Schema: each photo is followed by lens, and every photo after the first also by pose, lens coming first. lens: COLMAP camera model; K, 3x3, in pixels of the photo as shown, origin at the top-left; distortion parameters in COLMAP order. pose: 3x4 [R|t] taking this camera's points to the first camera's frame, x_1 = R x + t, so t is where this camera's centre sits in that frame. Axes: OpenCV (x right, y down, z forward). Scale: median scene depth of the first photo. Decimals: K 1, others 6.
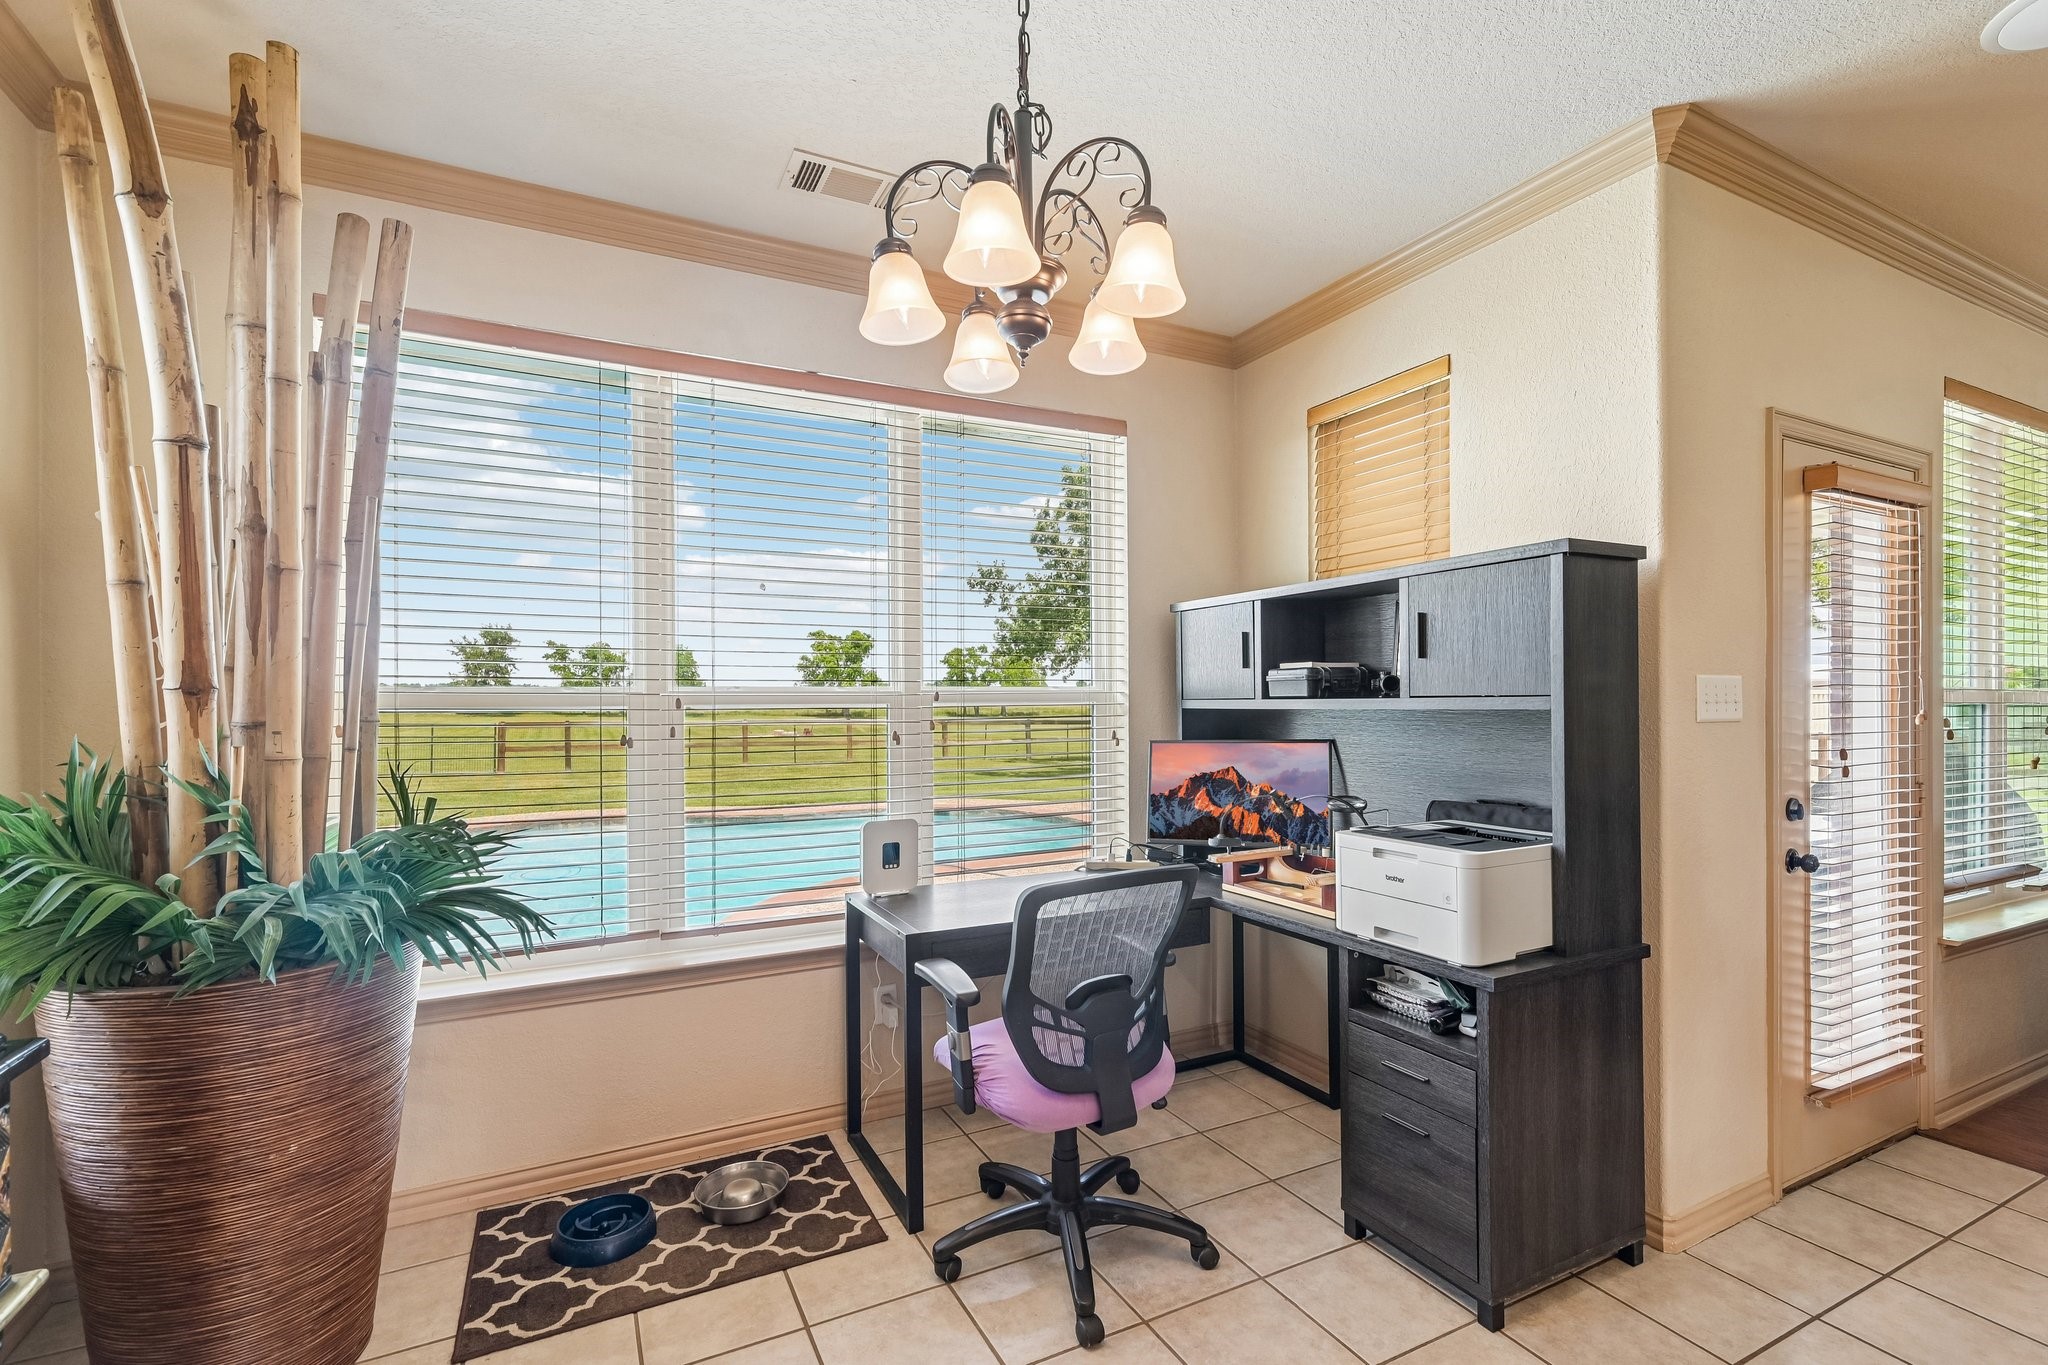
lens RADIAL K [[946.7, 0, 1042.5], [0, 946.7, 698.2], [0, 0, 1]] dist [-0.005154, -0.000213]
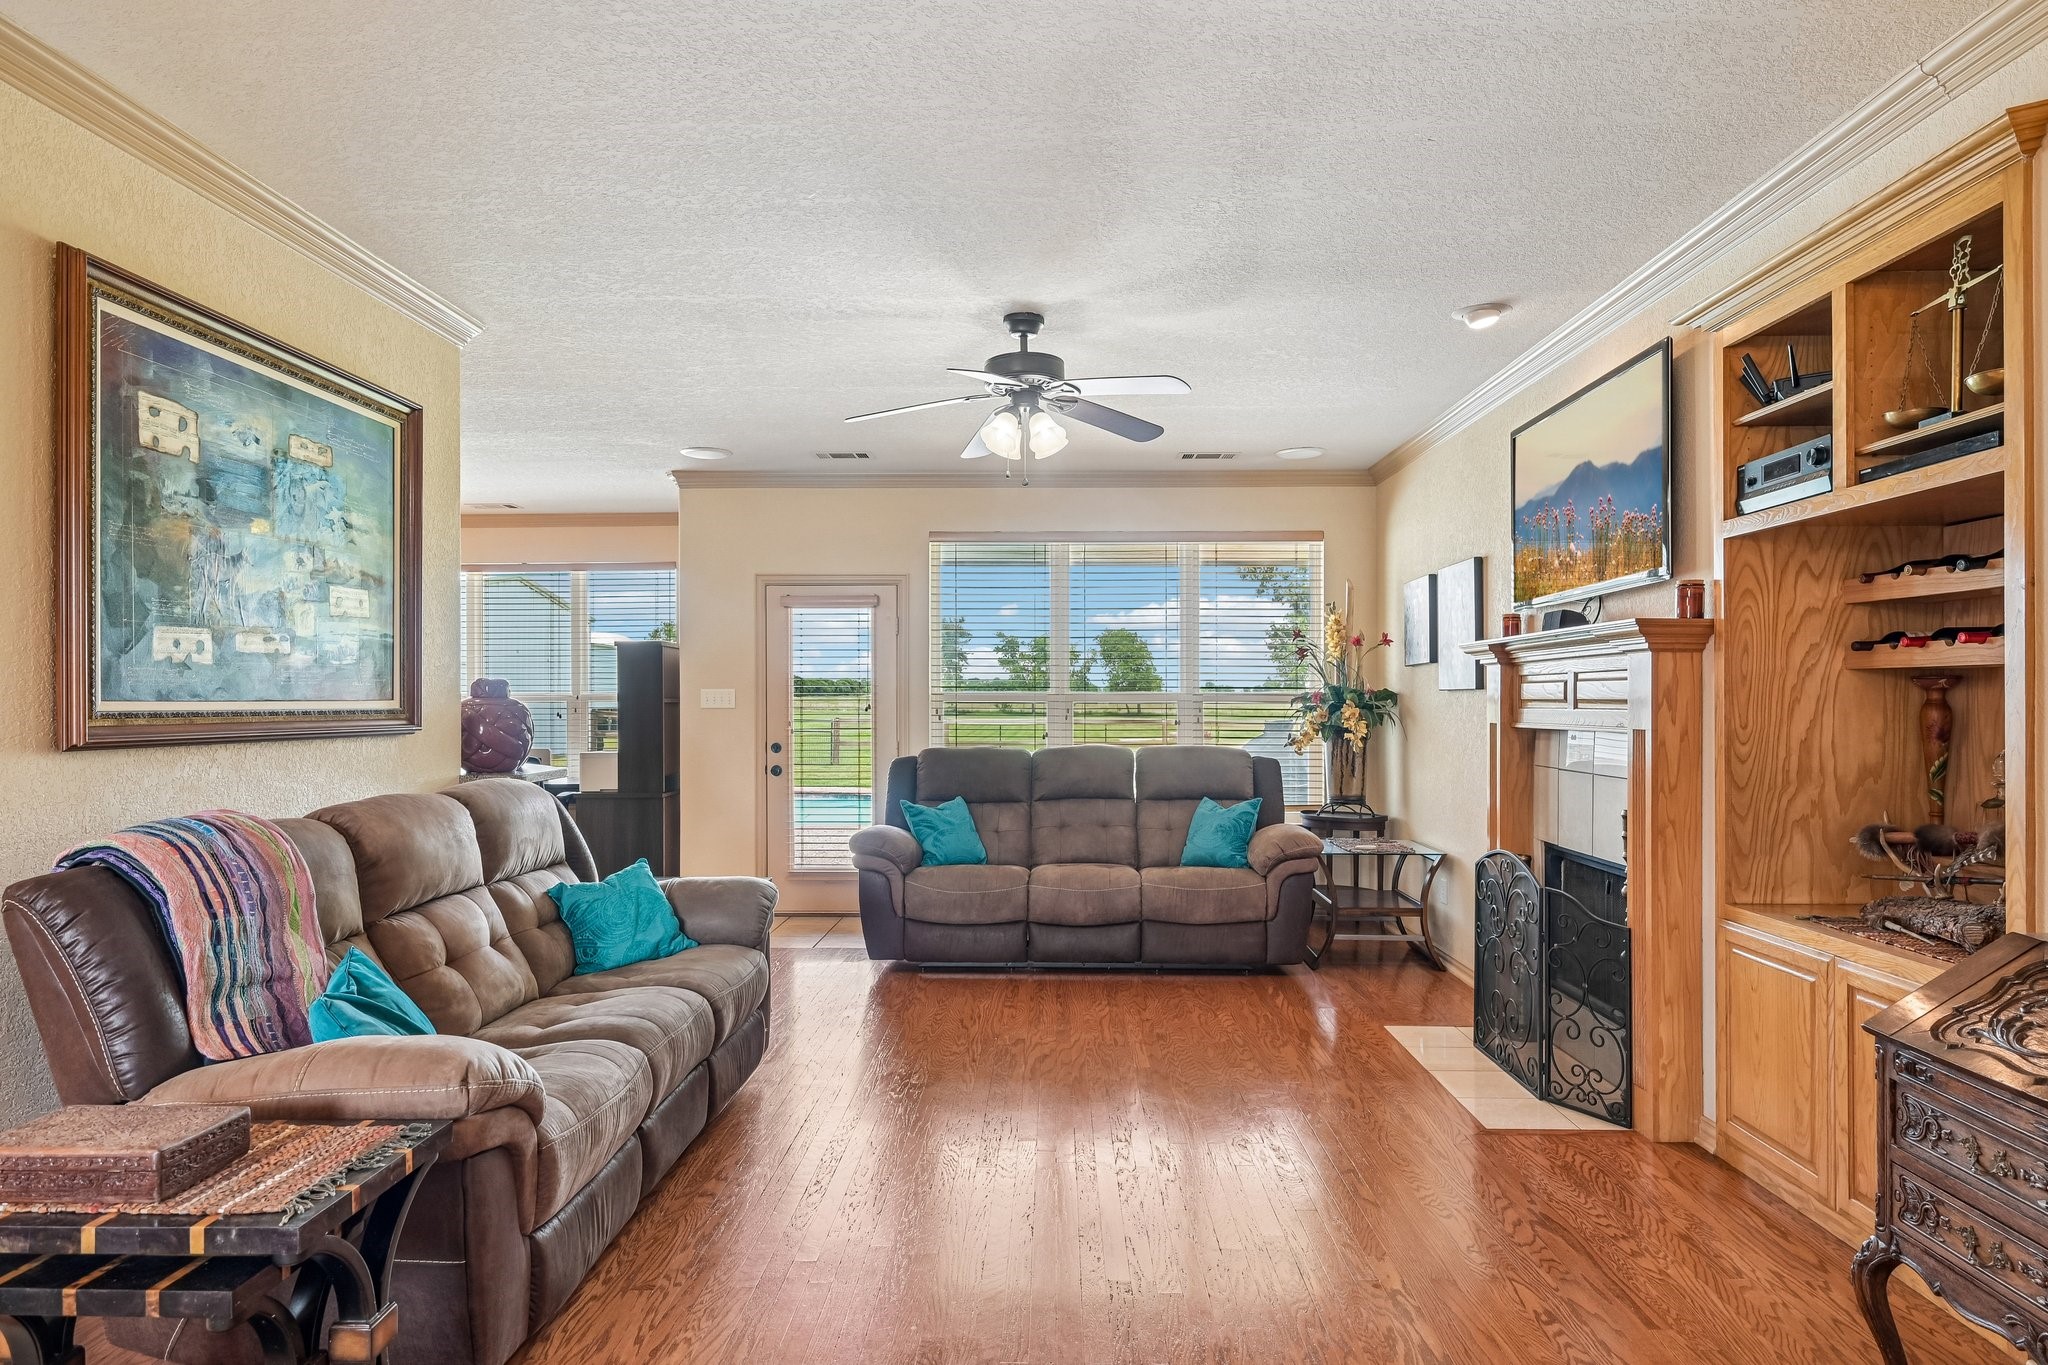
lens RADIAL K [[1198.4, 0, 1031.4], [0, 1198.4, 692.9], [0, 0, 1]] dist [-0.002794, 0.003272]
pose [[0.872543, 0.000942, -0.488536, 3.689187], [-0.001072, 0.999999, 0.000014, -0.018685], [0.488536, 0.000512, 0.872544, -1.633988]]
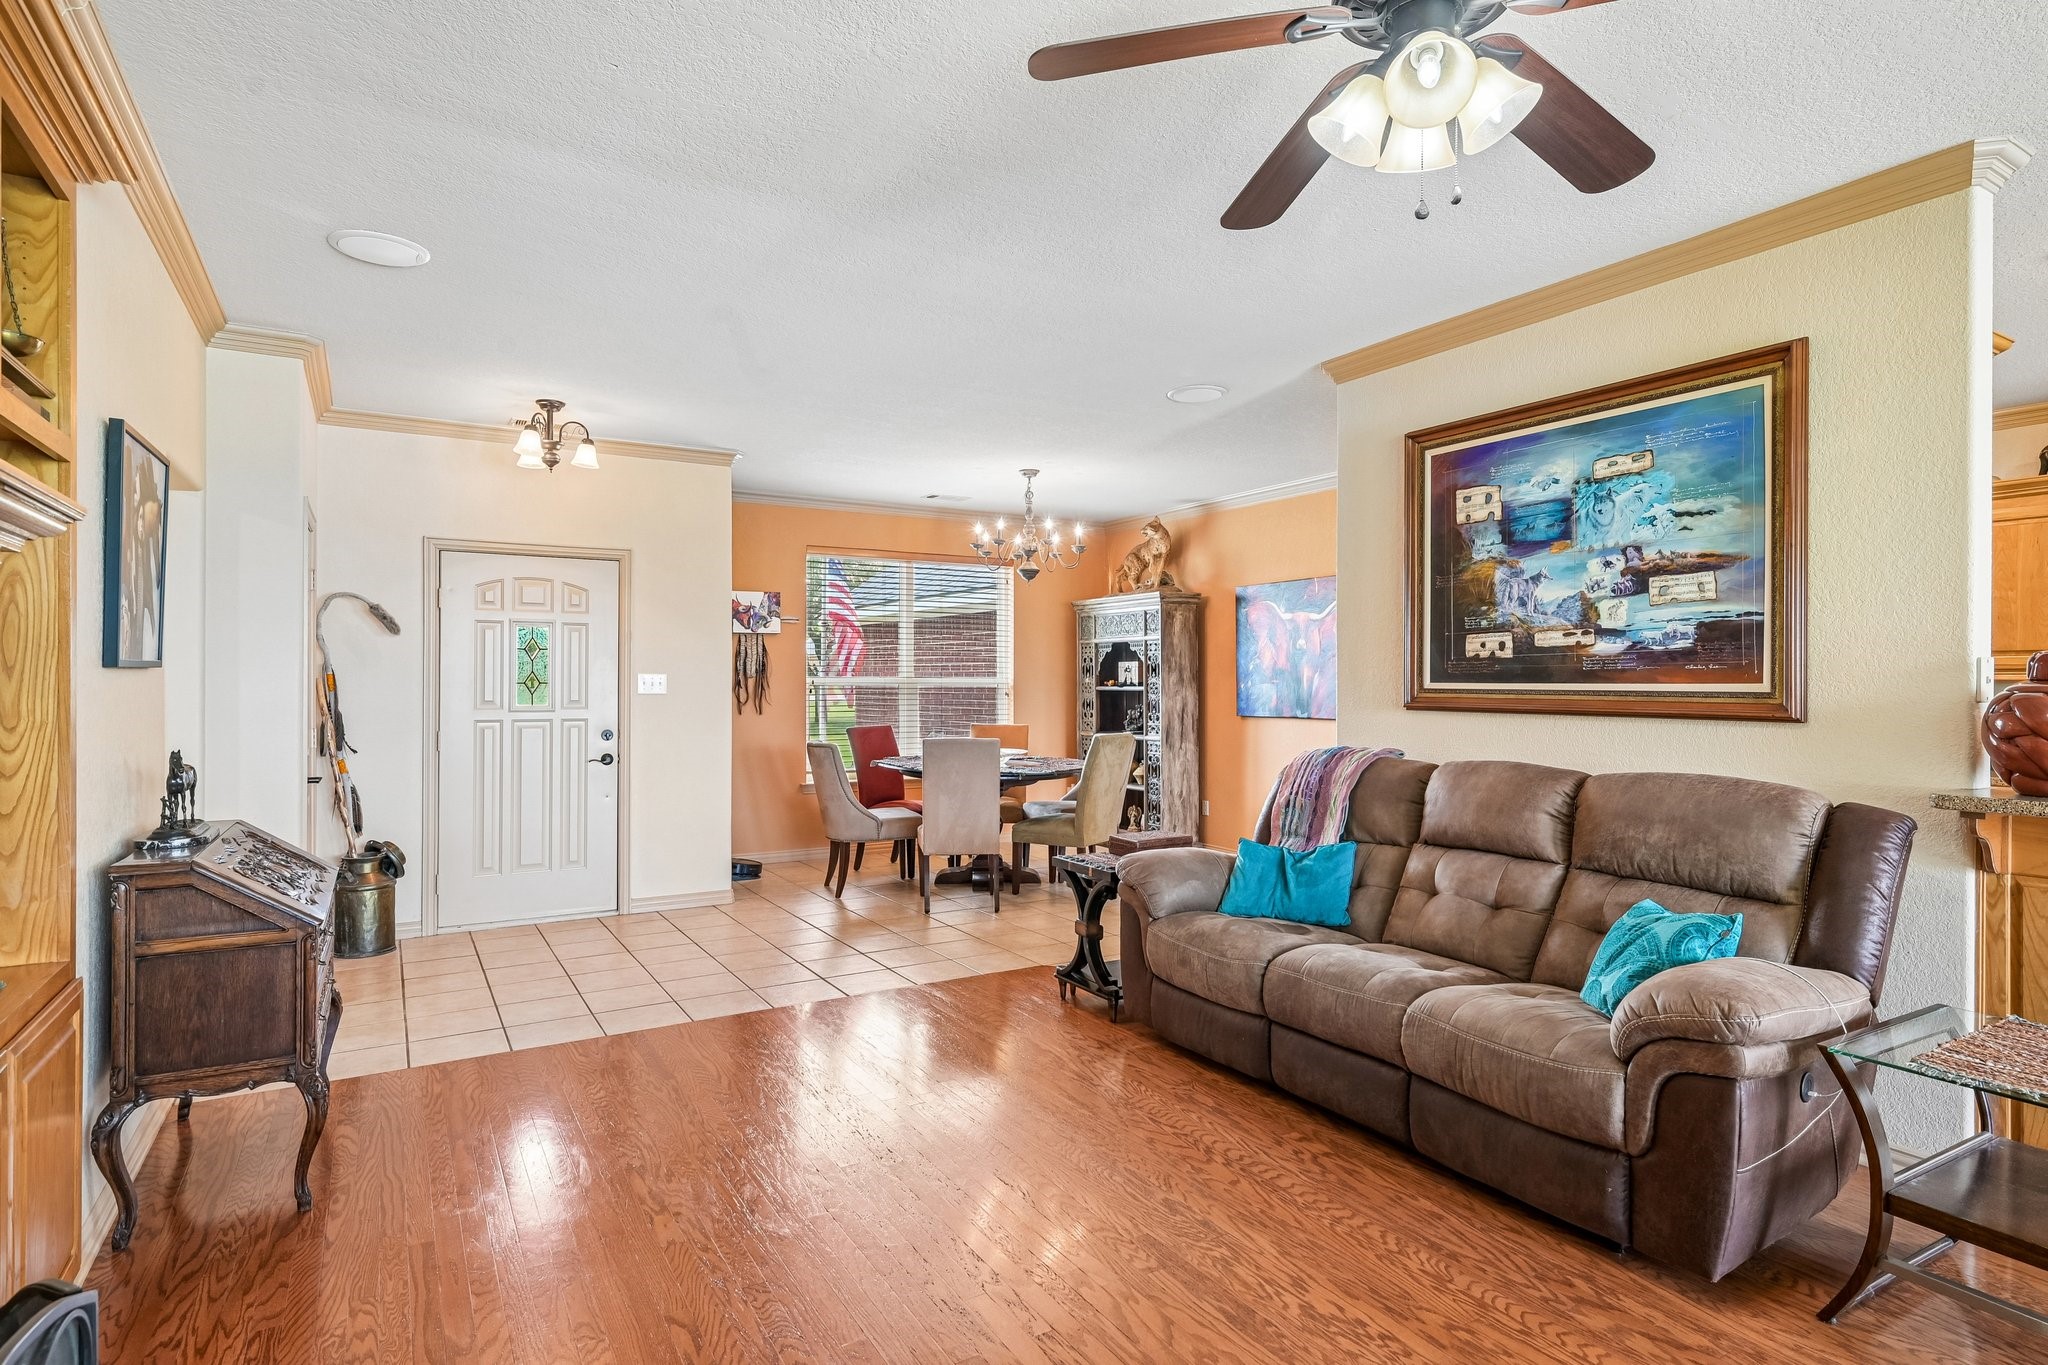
lens RADIAL K [[1078.9, 0, 1024.1], [0, 1078.9, 673.8], [0, 0, 1]] dist [-0.002293, 0.000003]
pose [[-0.998847, 0.002524, -0.047943, 2.952187], [0.002987, 0.999950, -0.009586, -0.007060], [0.047916, -0.009718, -0.998804, 1.303506]]
